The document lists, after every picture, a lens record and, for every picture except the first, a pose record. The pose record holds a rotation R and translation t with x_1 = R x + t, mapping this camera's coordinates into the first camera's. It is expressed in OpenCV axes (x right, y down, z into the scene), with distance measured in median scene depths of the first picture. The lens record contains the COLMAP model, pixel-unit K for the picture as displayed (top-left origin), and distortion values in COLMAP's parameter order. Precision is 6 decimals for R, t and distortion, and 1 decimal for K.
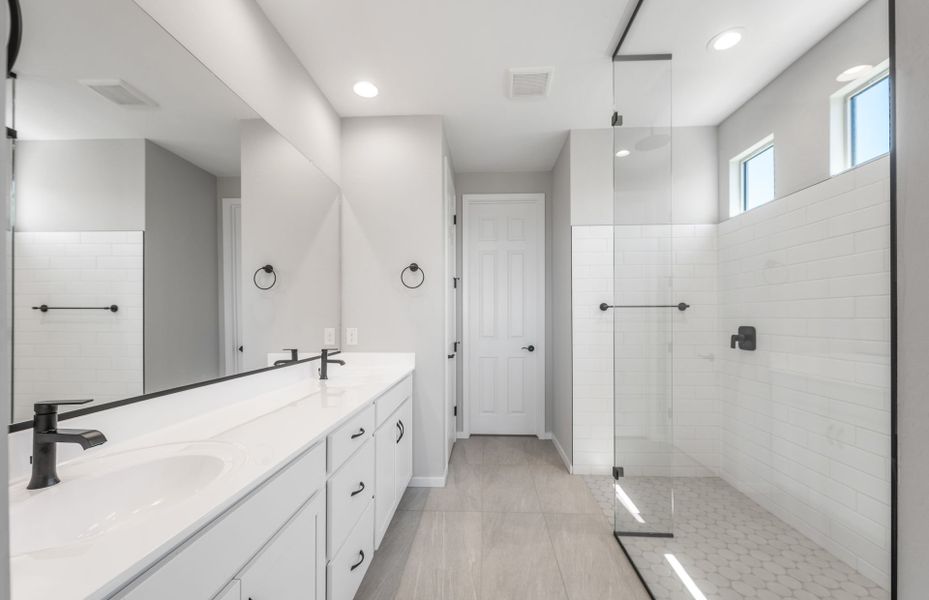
lens RADIAL K [[373.8, 0, 463.6], [0, 373.8, 296.7], [0, 0, 1]] dist [-0.002374, -0.000243]
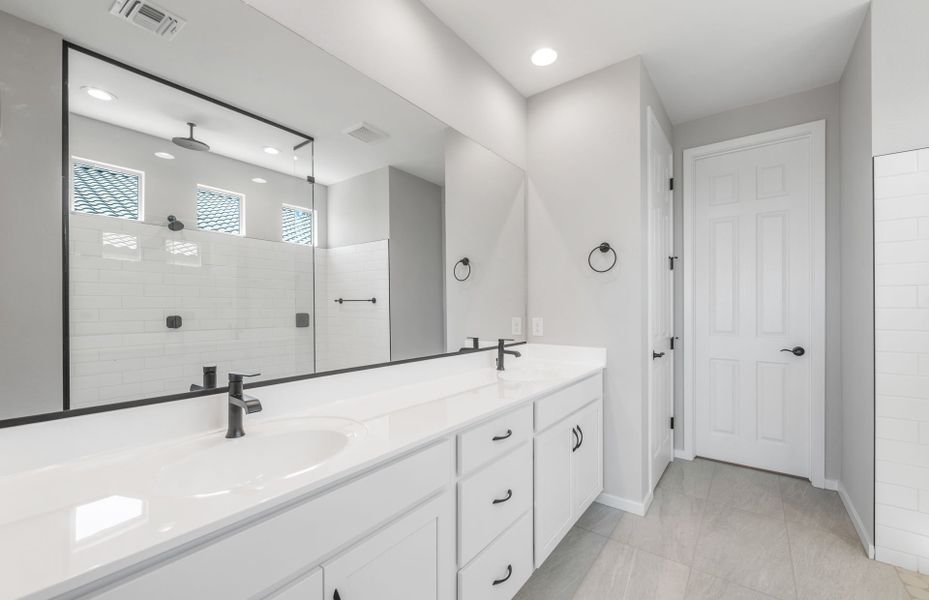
lens RADIAL K [[373.8, 0, 463.6], [0, 373.8, 296.7], [0, 0, 1]] dist [-0.002374, -0.000243]
pose [[0.823889, -0.017054, -0.566494, 0.084053], [0.033382, 0.999272, 0.018468, 0.006733], [0.565767, -0.034126, 0.823859, 0.118805]]
